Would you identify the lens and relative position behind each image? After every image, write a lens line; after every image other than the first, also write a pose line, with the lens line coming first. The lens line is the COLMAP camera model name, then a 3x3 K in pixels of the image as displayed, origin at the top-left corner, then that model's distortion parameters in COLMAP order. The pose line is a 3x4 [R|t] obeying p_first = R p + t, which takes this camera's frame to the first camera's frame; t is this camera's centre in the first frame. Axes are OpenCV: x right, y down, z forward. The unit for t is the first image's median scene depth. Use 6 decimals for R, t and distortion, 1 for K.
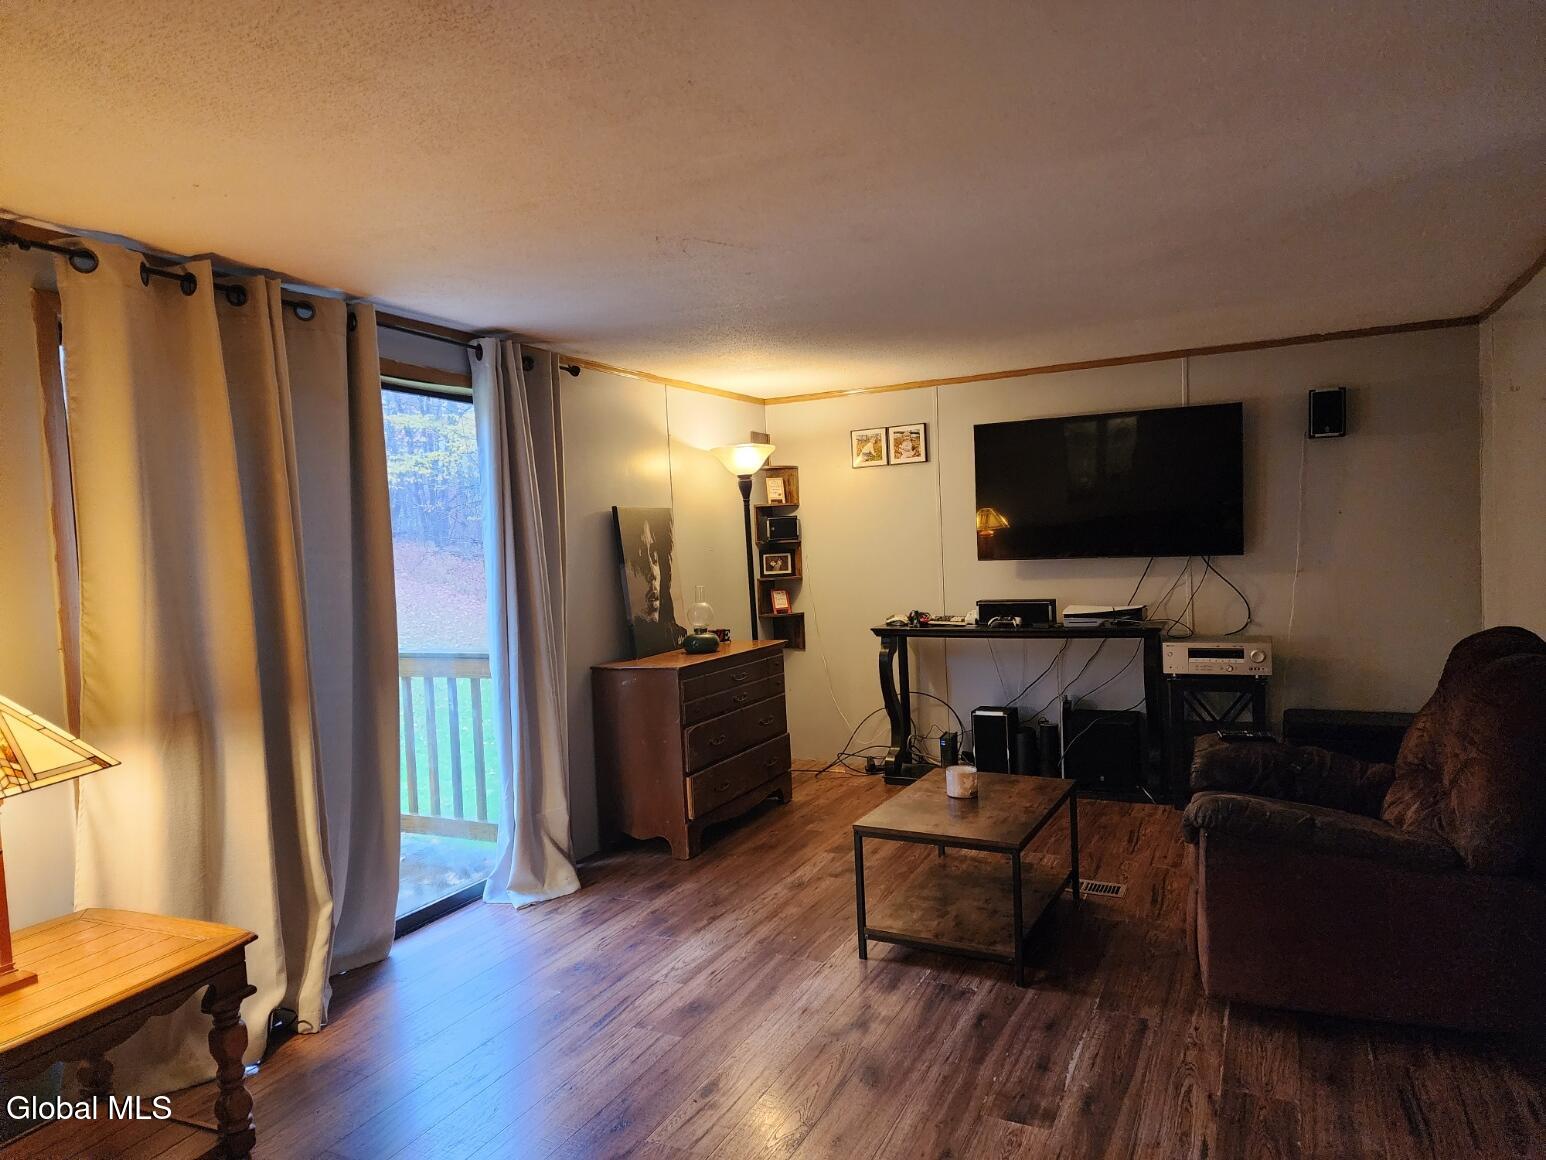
lens RADIAL K [[1044.8, 0, 749.3], [0, 1044.8, 583.3], [0, 0, 1]] dist [0.071367, -0.095000]
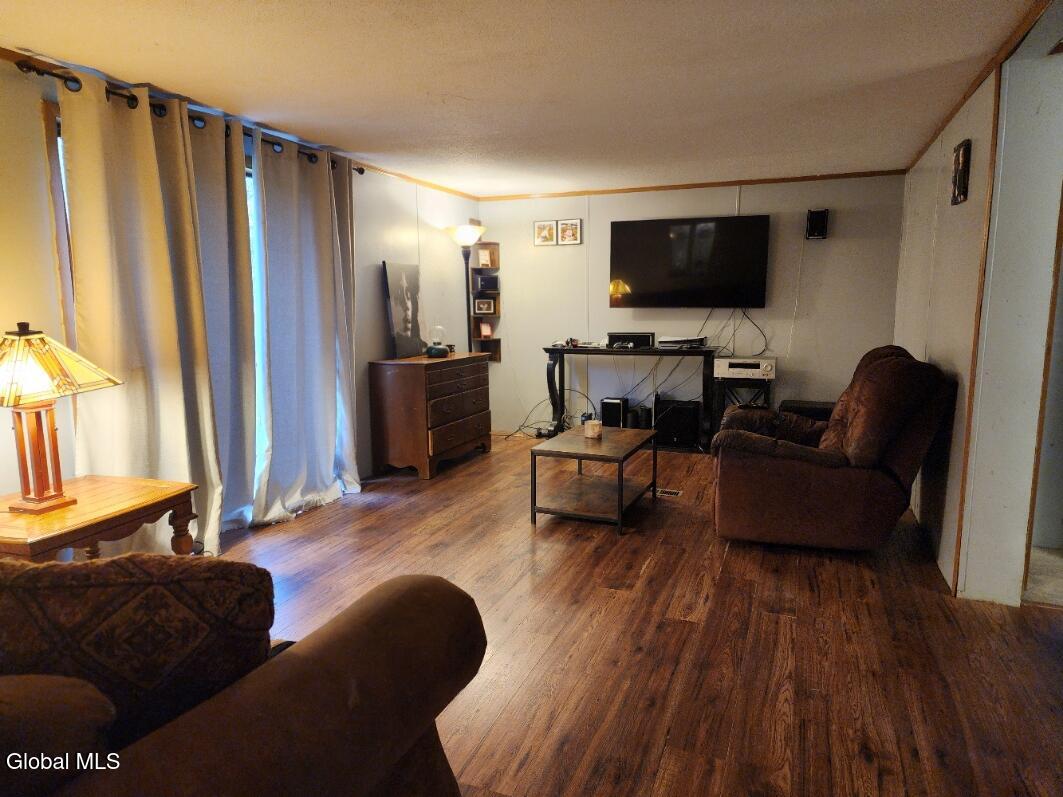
lens RADIAL K [[727.9, 0, 531.5], [0, 727.9, 398.5], [0, 0, 1]] dist [0.073029, -0.093466]
pose [[0.993762, 0.025623, 0.108535, -0.024821], [-0.035059, 0.995683, 0.085945, 0.031839], [-0.105865, -0.089214, 0.990370, -0.140686]]
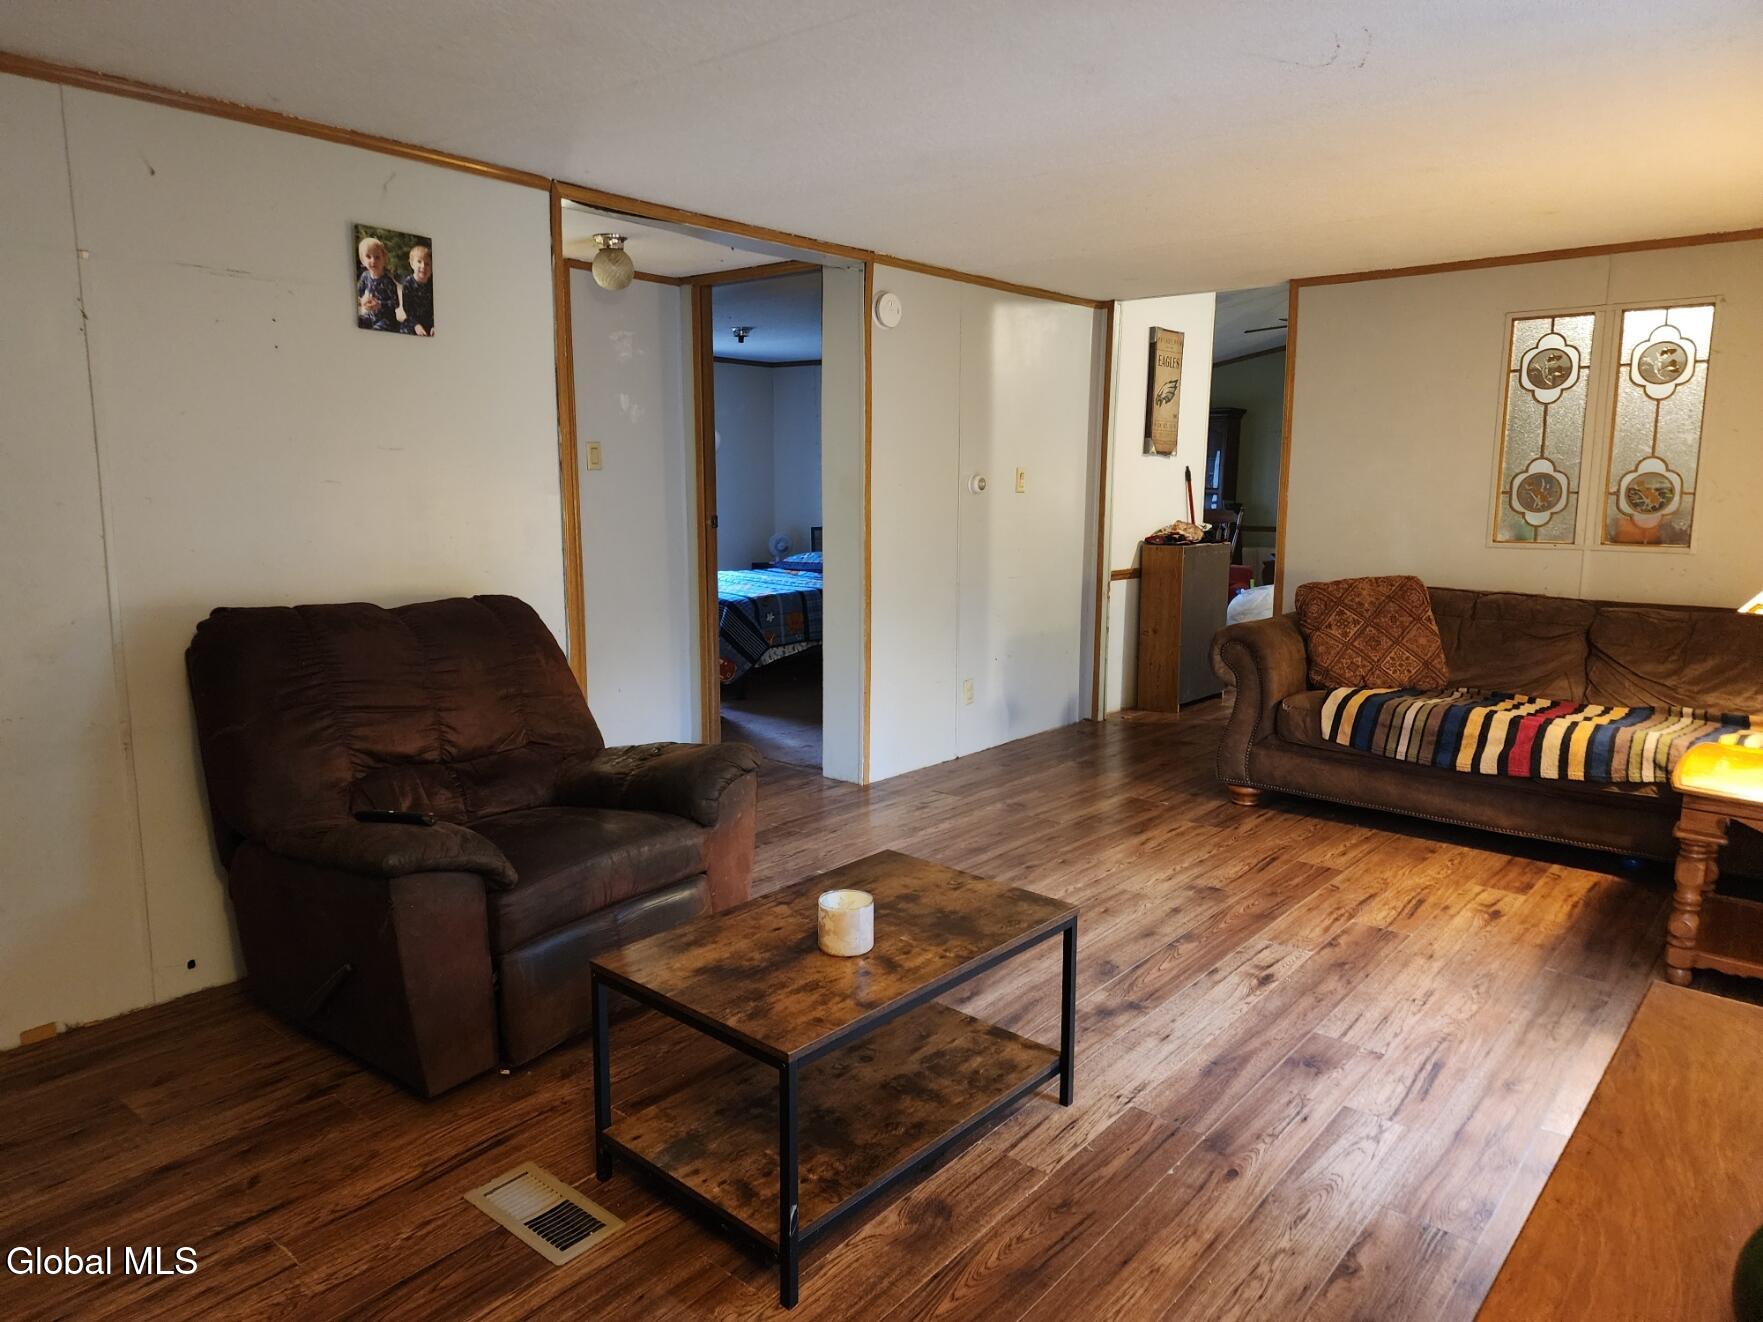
lens RADIAL K [[1136.2, 0, 881.5], [0, 1136.2, 661.0], [0, 0, 1]] dist [0.067278, -0.067526]
pose [[-0.972530, 0.005667, 0.232708, 0.038506], [0.052844, 0.978977, 0.197004, -0.045377], [-0.226699, 0.203890, -0.952385, 1.229021]]
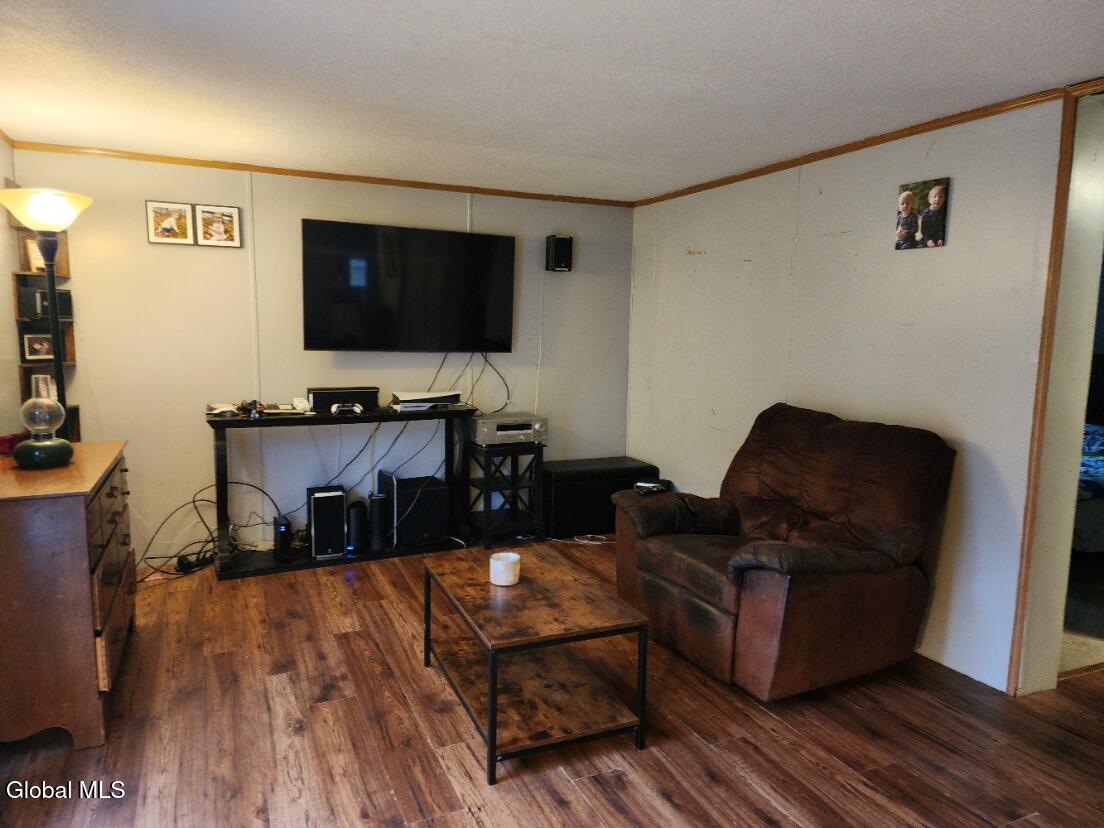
lens RADIAL K [[738.6, 0, 552.0], [0, 738.6, 414.0], [0, 0, 1]] dist [0.086565, -0.066425]
pose [[0.611247, -0.043079, 0.790266, -0.272695], [-0.006506, 0.998210, 0.059446, -0.005291], [-0.791413, -0.041478, 0.609873, 0.424460]]
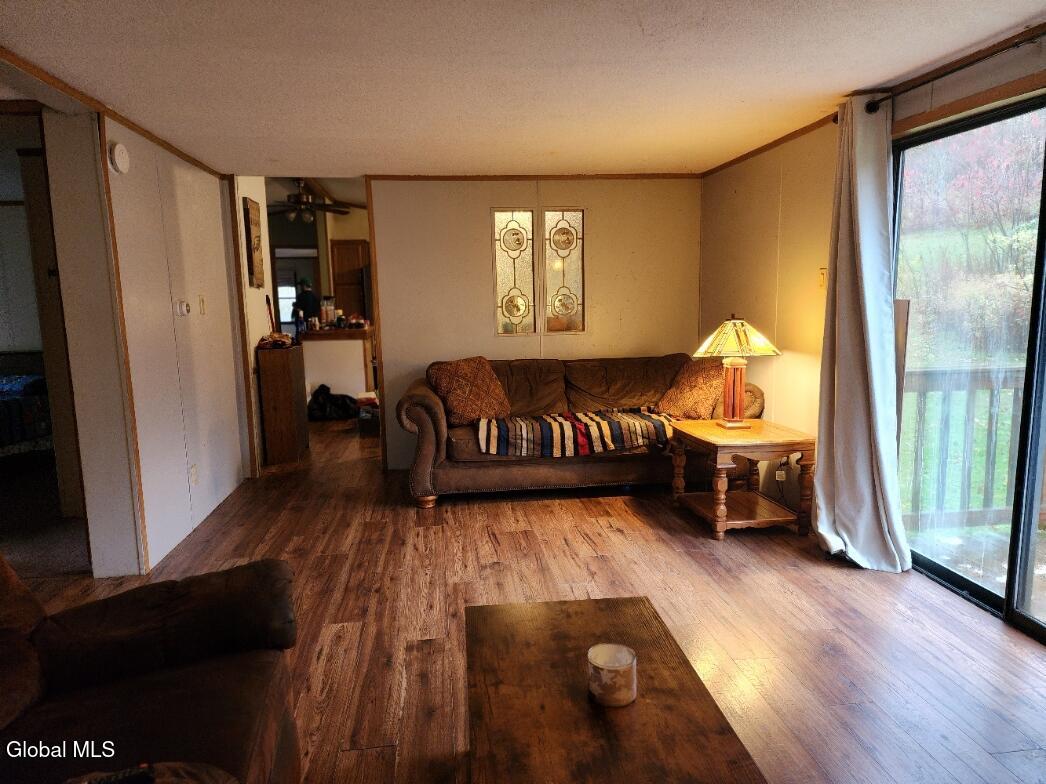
lens RADIAL K [[688.0, 0, 515.6], [0, 688.0, 393.3], [0, 0, 1]] dist [0.055287, -0.004403]
pose [[-0.829616, 0.140472, -0.540375, 0.364331], [0.031587, 0.978092, 0.205762, -0.051755], [0.557441, 0.153634, -0.815878, 1.034254]]
